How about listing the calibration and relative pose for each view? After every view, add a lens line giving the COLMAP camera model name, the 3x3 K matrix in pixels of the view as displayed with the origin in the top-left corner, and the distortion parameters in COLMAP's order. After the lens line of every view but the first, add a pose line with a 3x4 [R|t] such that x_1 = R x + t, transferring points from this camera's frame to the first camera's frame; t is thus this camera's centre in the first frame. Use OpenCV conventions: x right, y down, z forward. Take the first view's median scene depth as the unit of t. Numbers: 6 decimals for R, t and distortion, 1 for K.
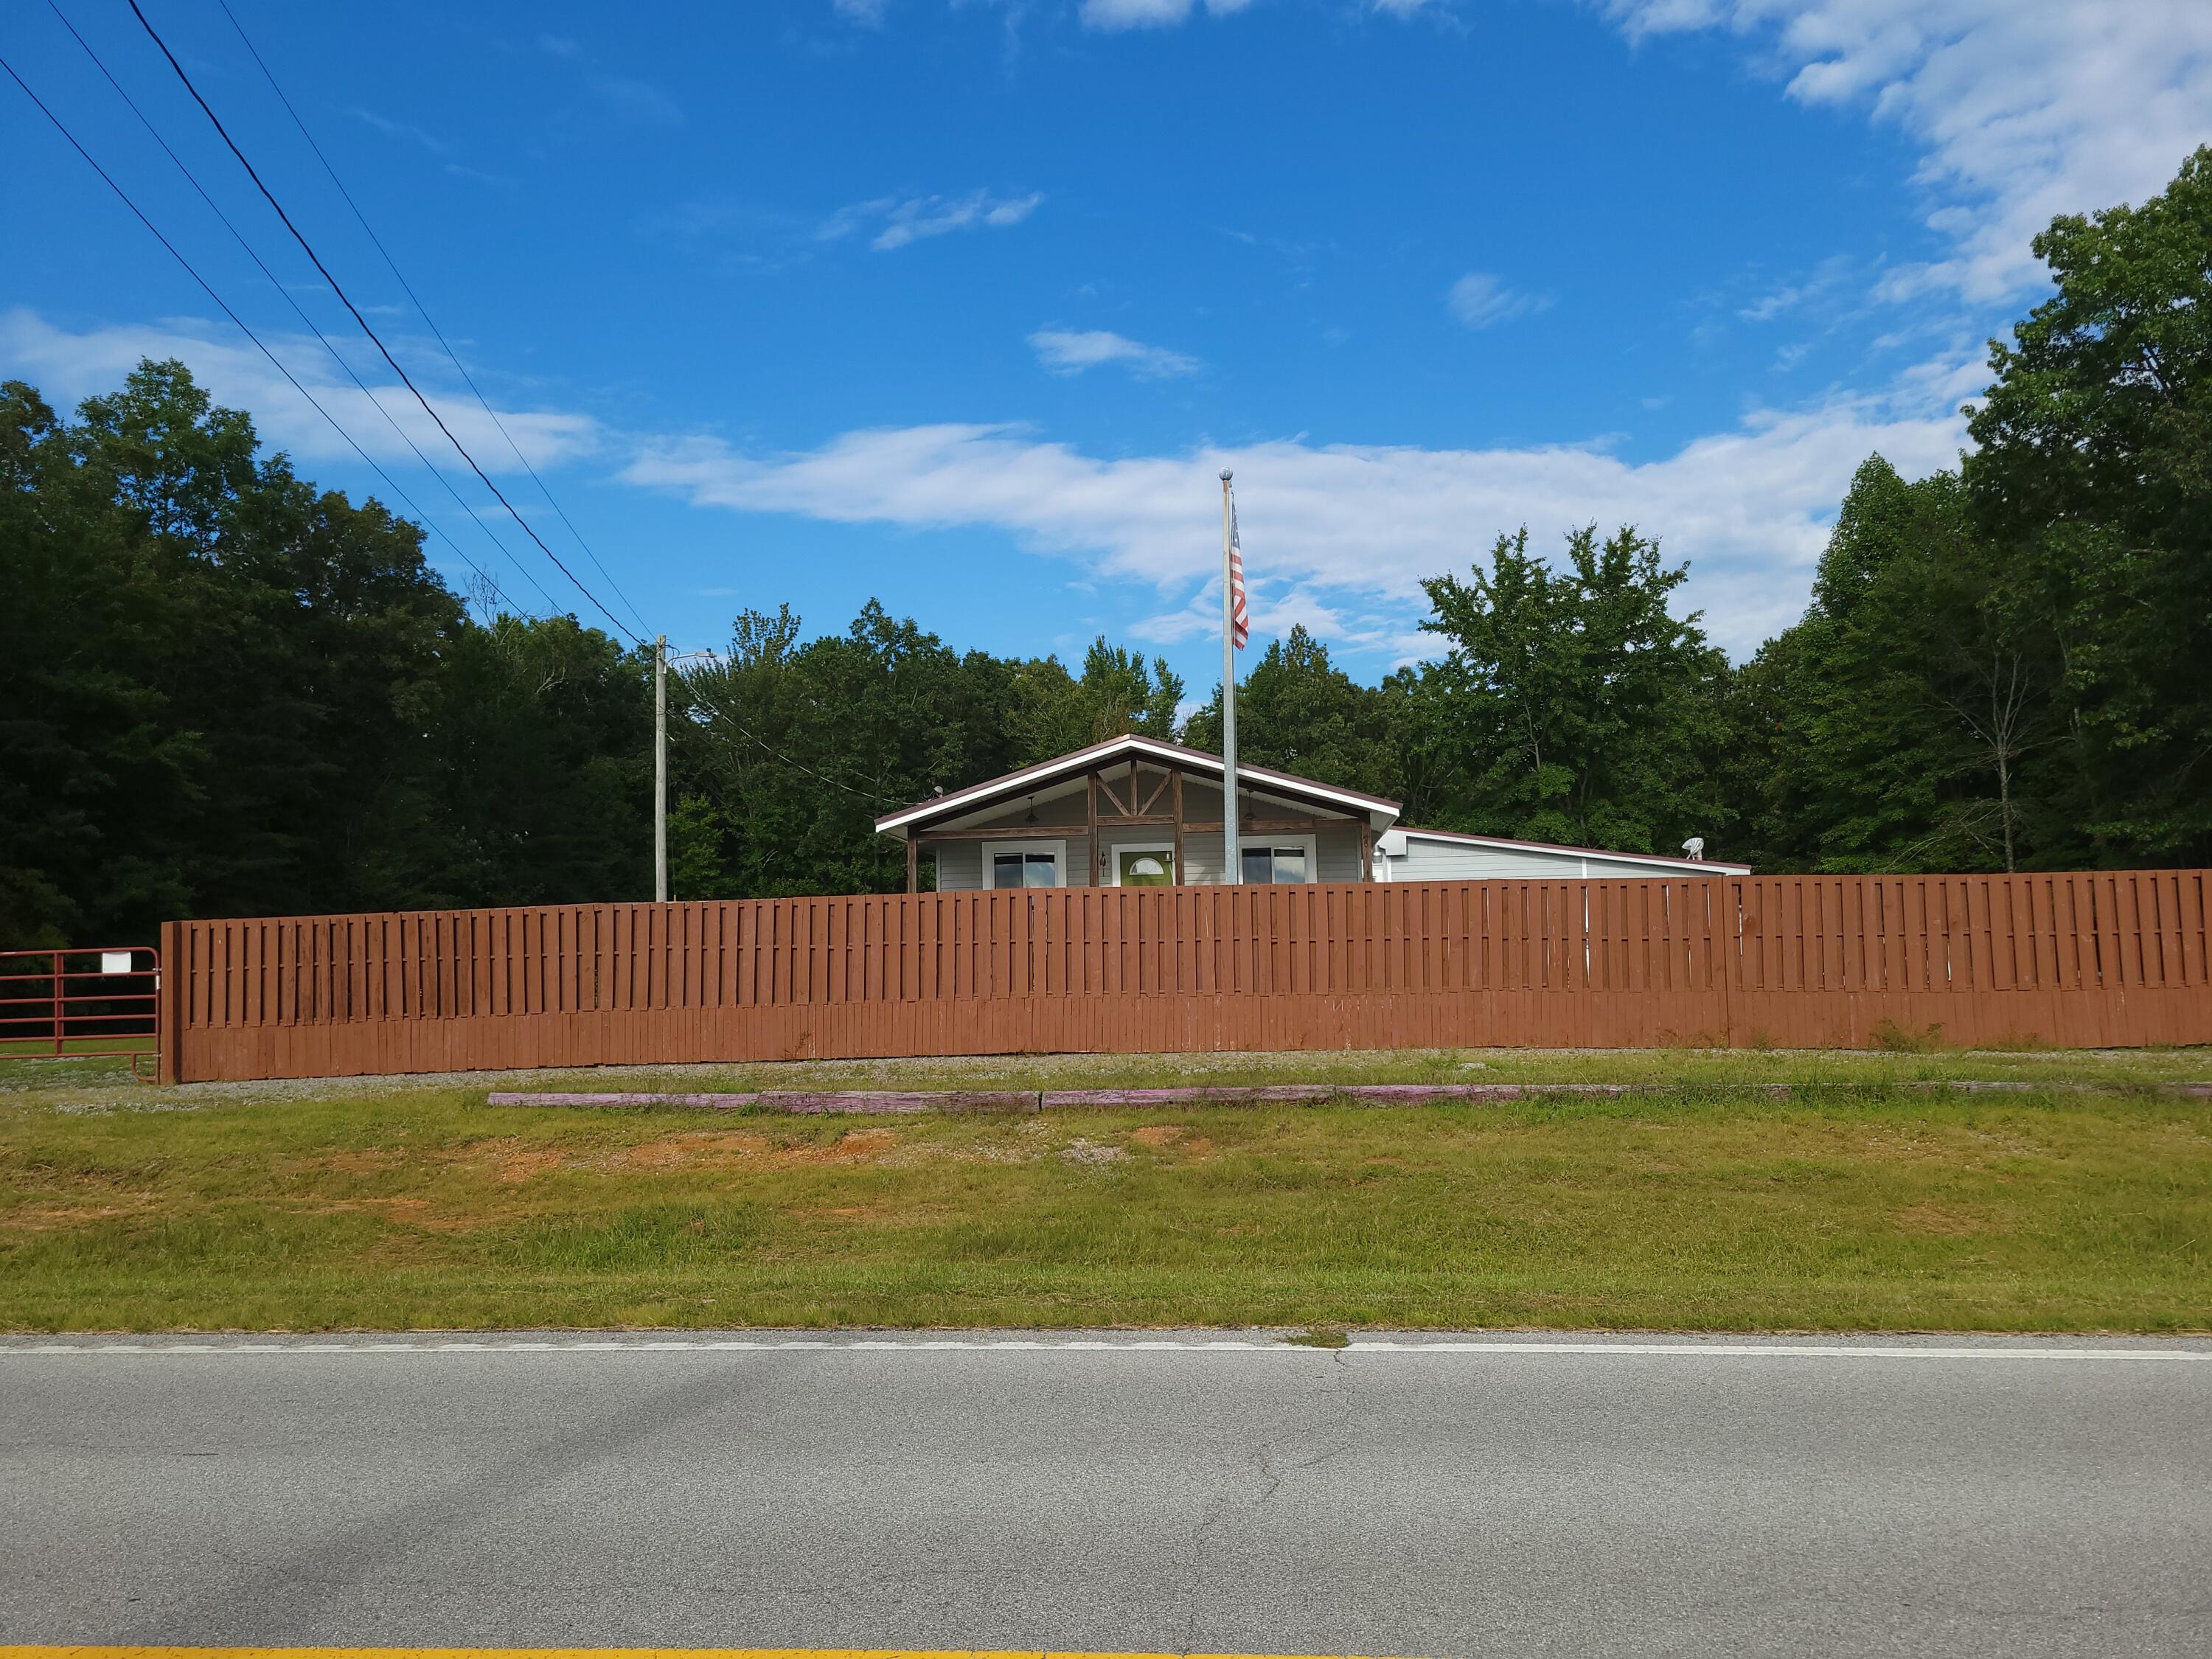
lens RADIAL K [[1640.6, 0, 1130.6], [0, 1640.6, 917.9], [0, 0, 1]] dist [0.035938, -0.047080]
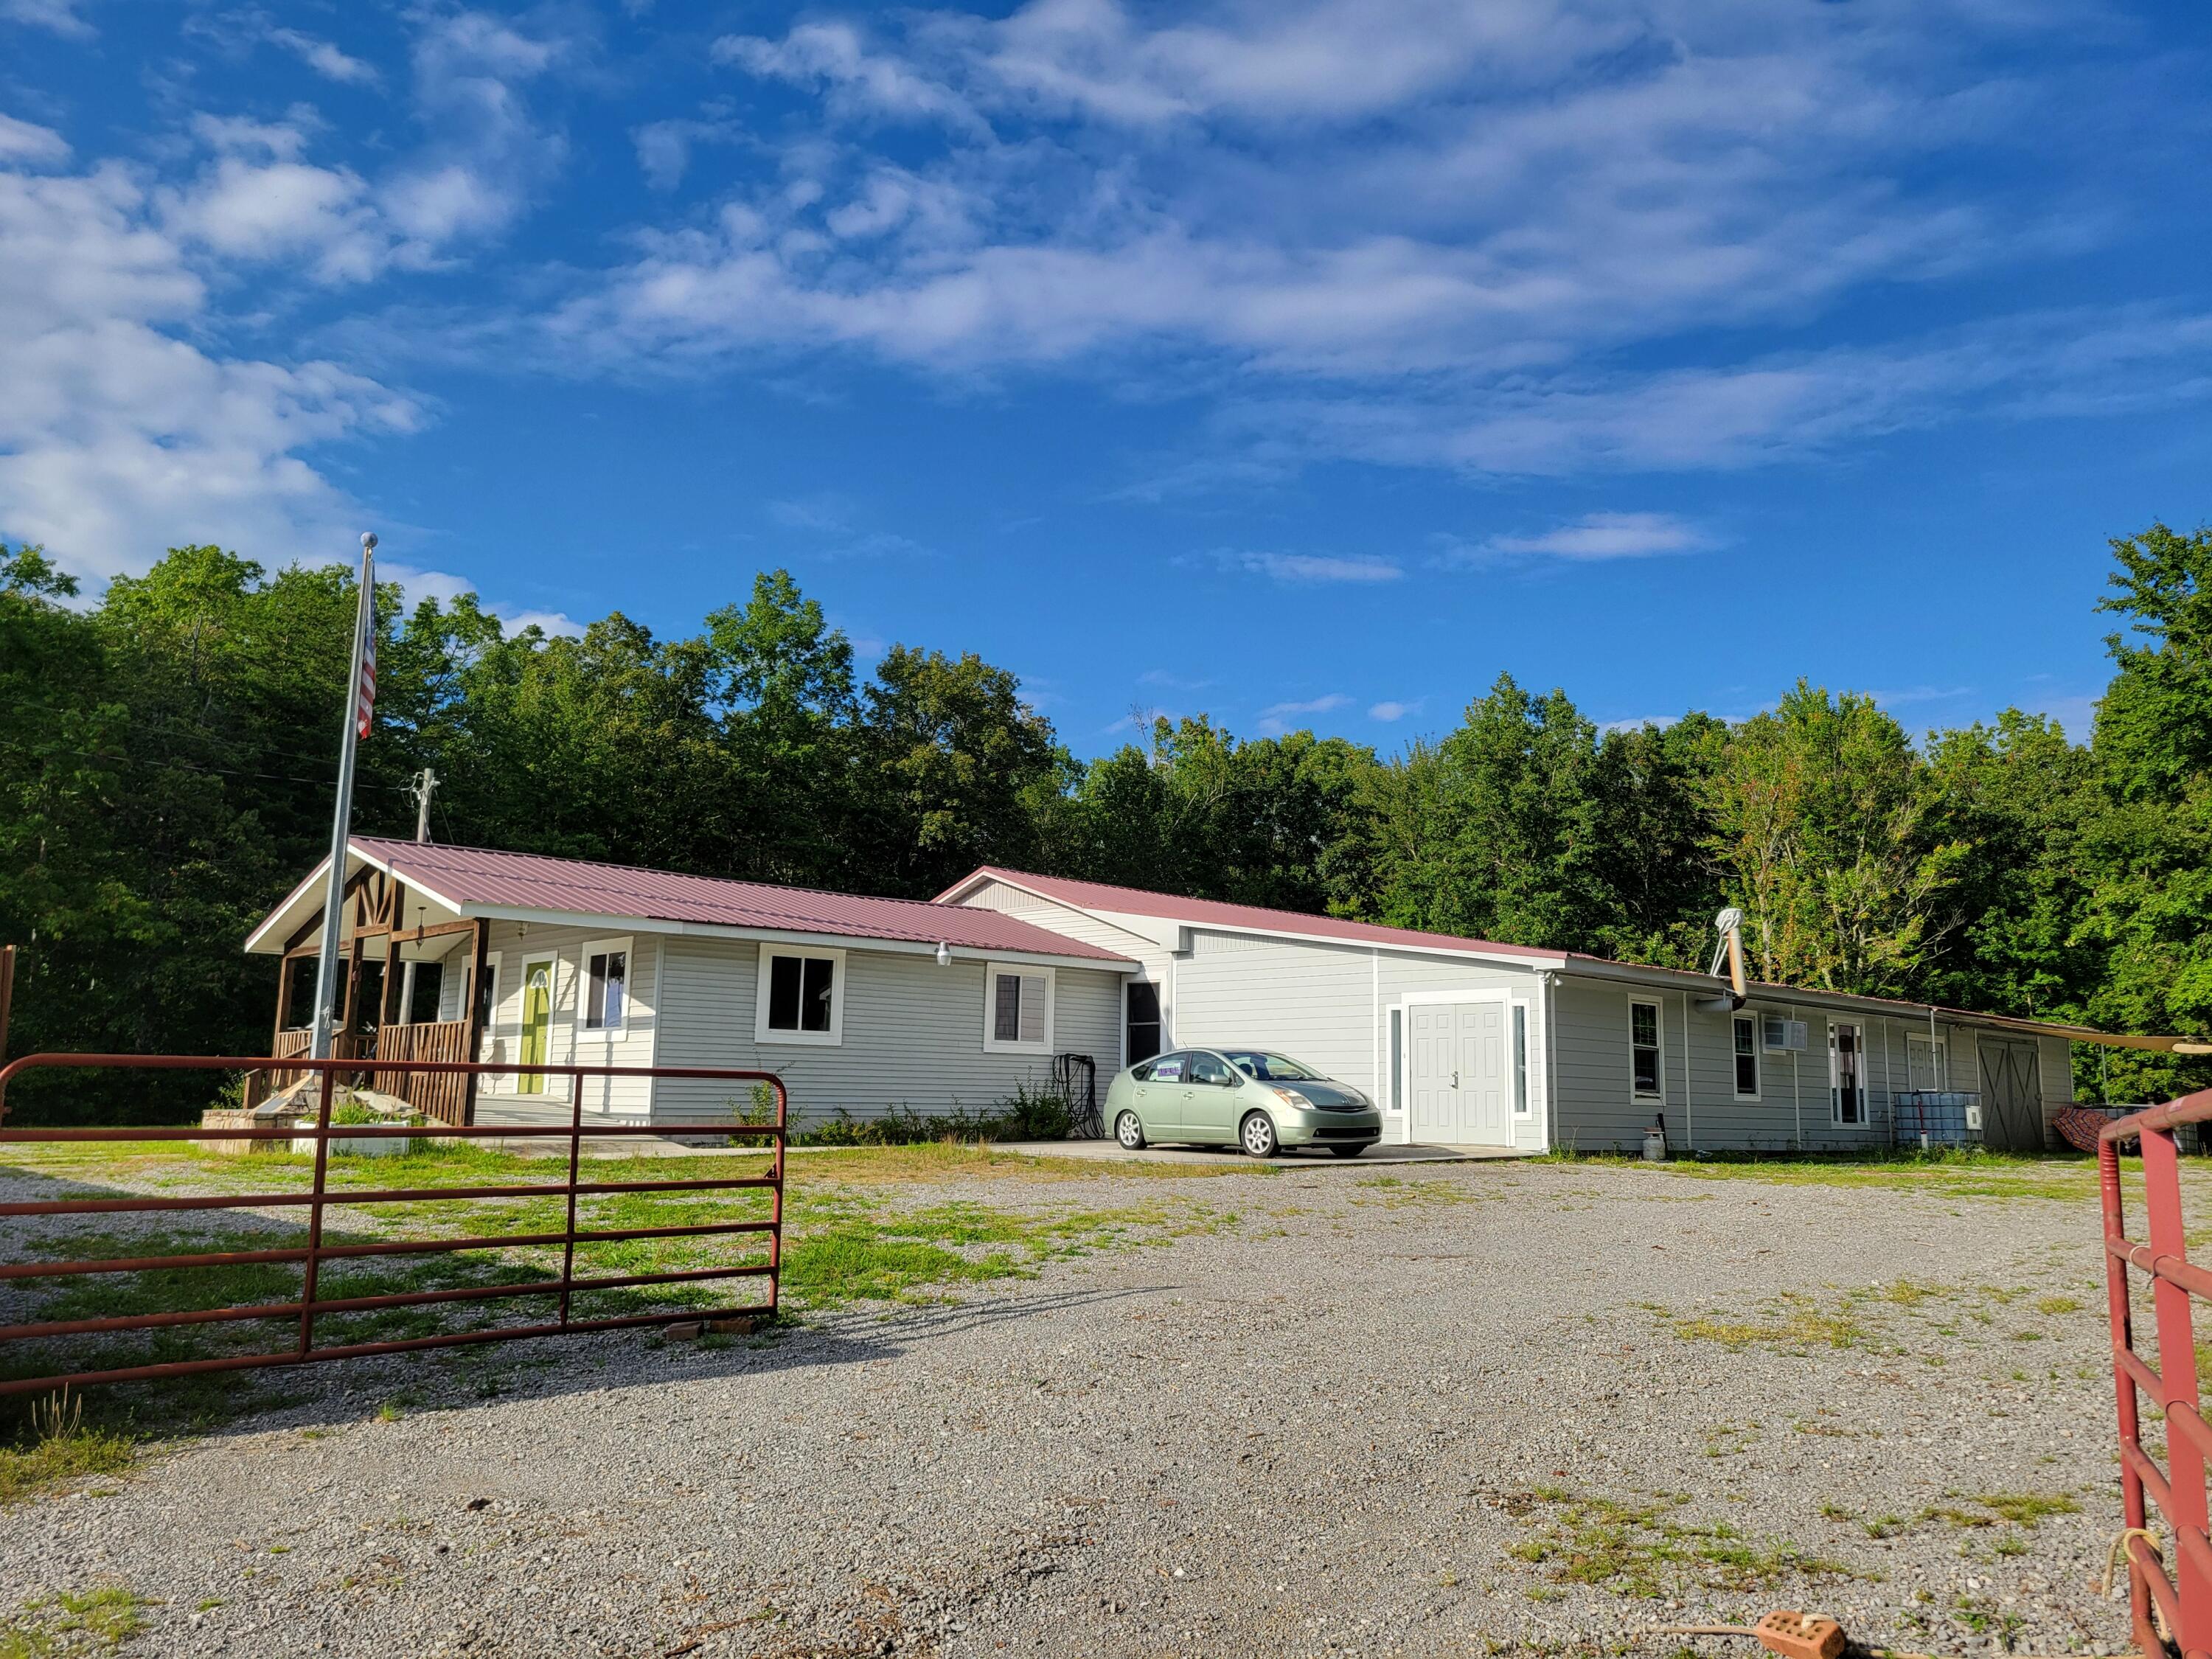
lens RADIAL K [[1674.6, 0, 1106.0], [0, 1674.6, 829.5], [0, 0, 1]] dist [0.038206, 0.004033]
pose [[0.745293, -0.076269, -0.662361, 0.538312], [0.000308, 0.993475, -0.114050, -0.004345], [0.666737, 0.084797, 0.740453, 0.324491]]
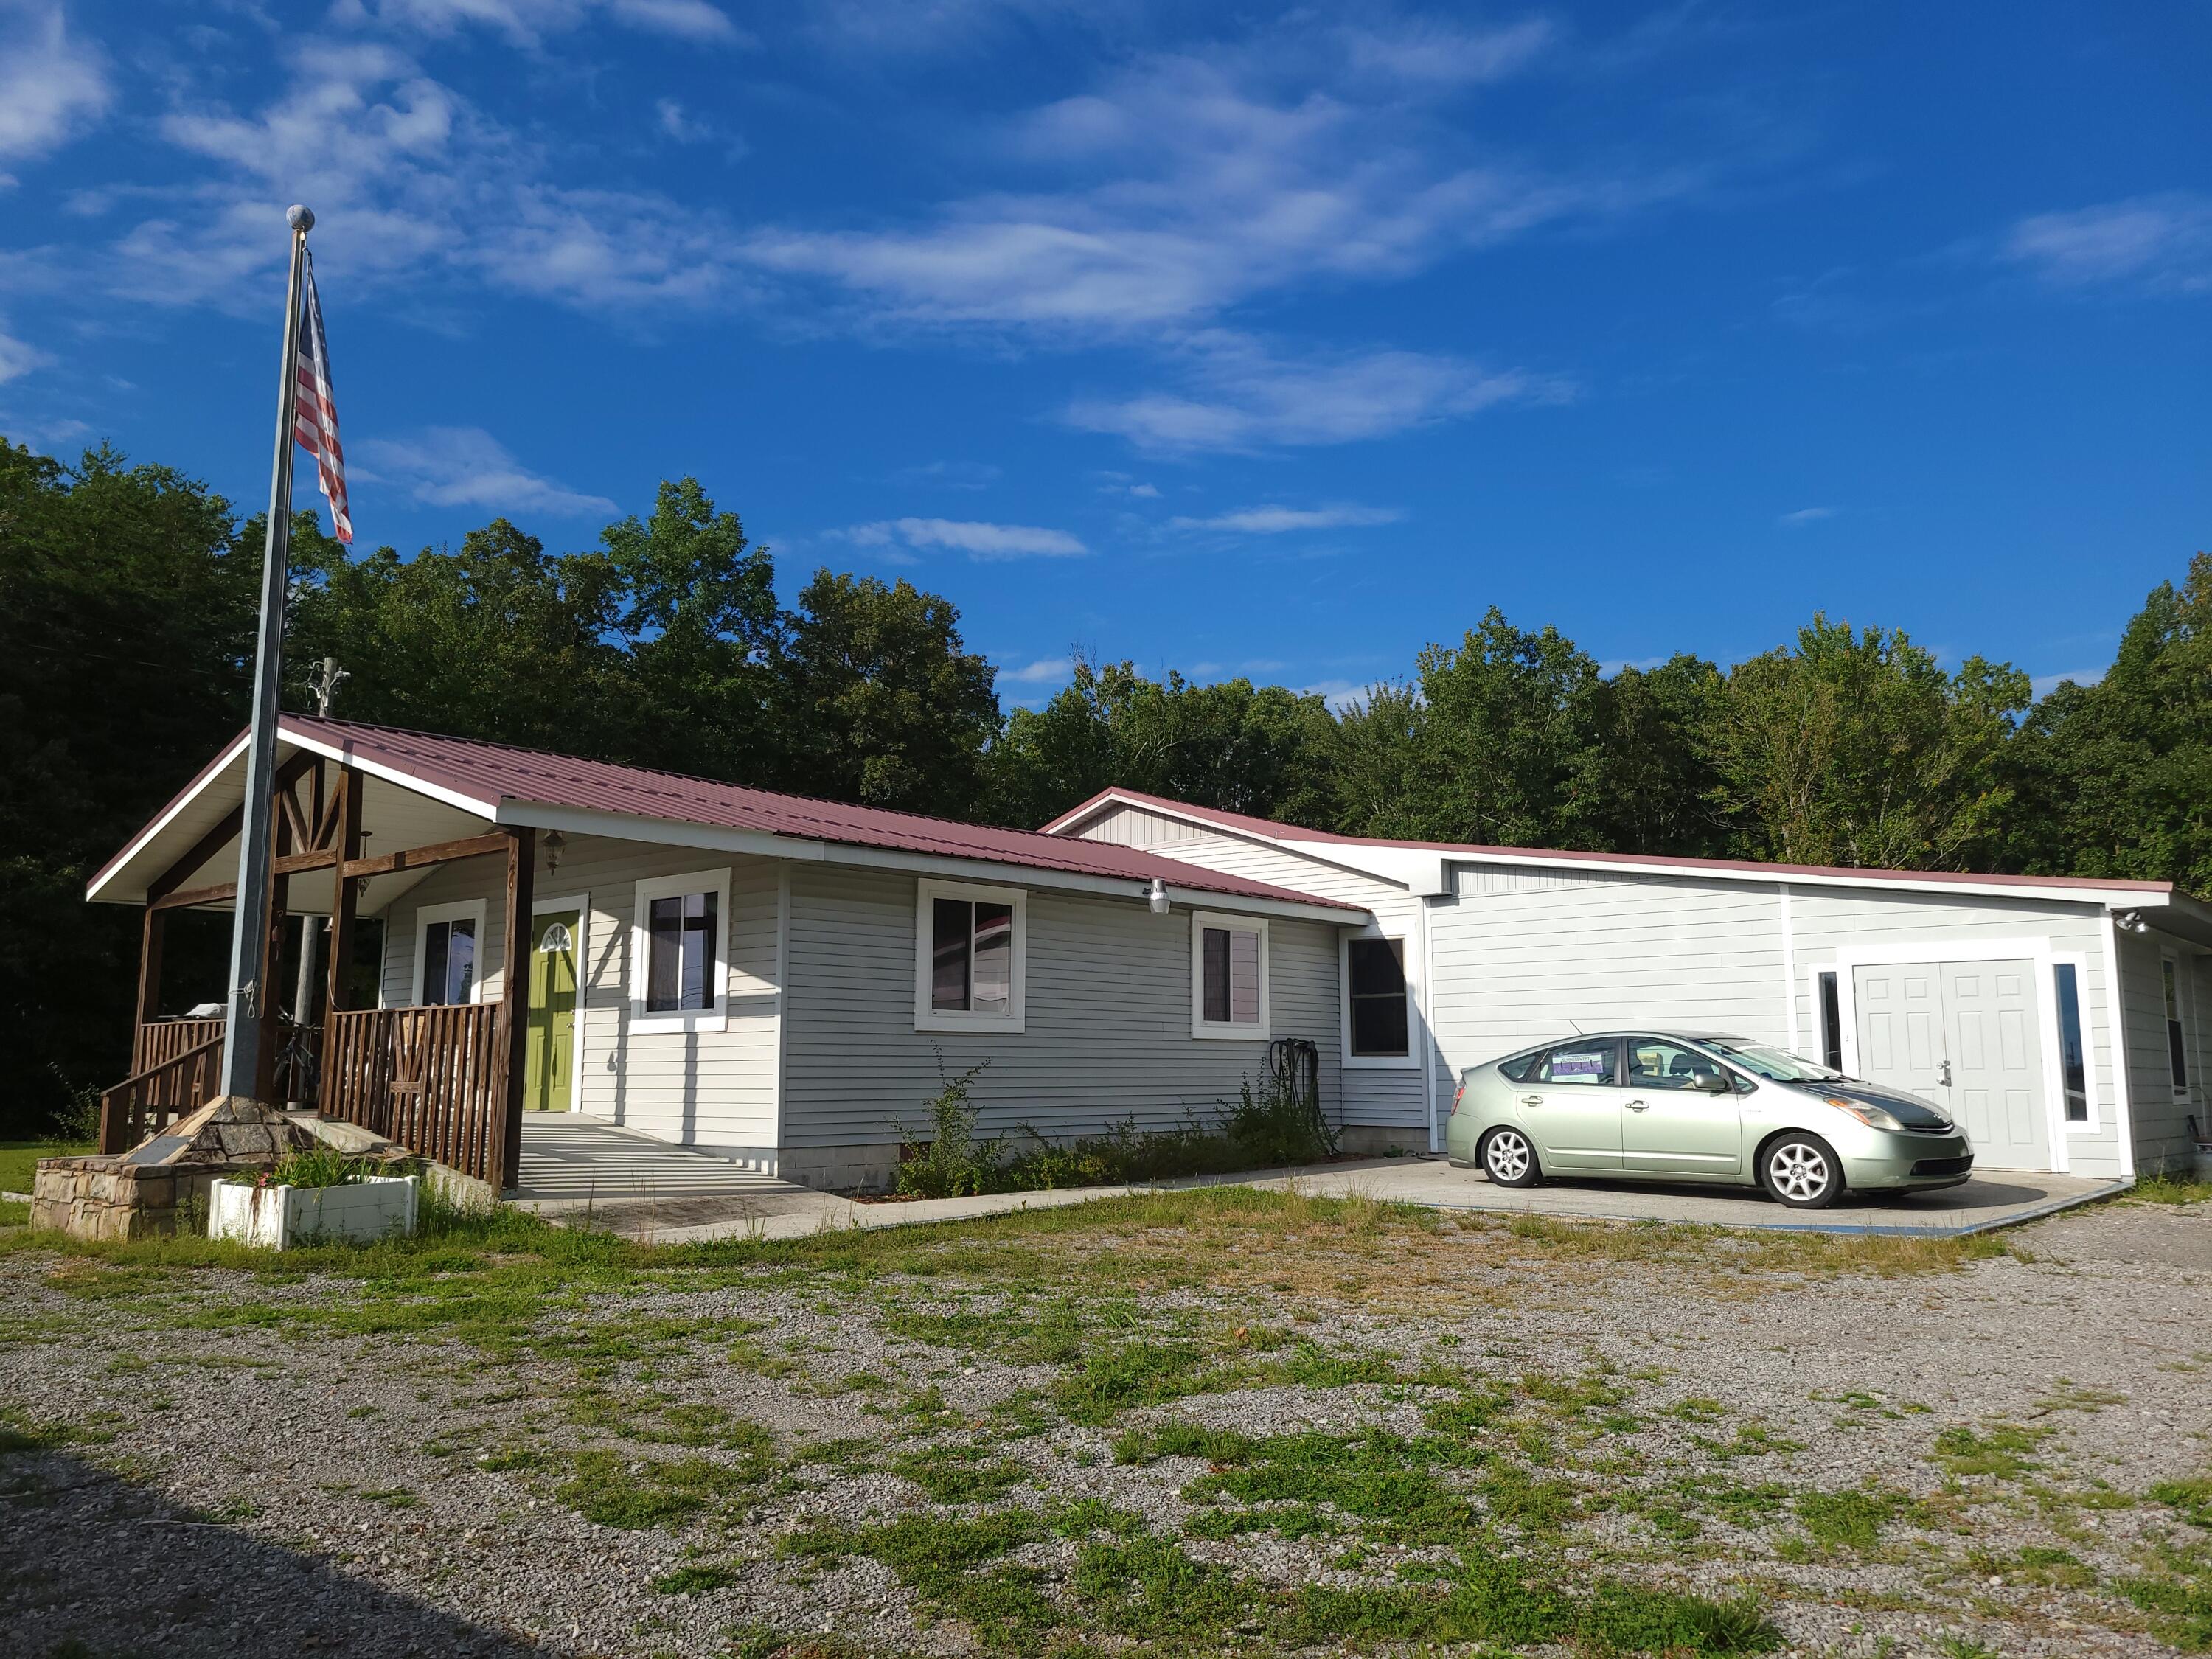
lens RADIAL K [[1678.4, 0, 1083.2], [0, 1678.4, 832.5], [0, 0, 1]] dist [0.055667, -0.037316]
pose [[0.798599, -0.067443, -0.598072, 0.333871], [0.012179, 0.995309, -0.095976, -0.004925], [0.601740, 0.069362, 0.795675, 0.392113]]
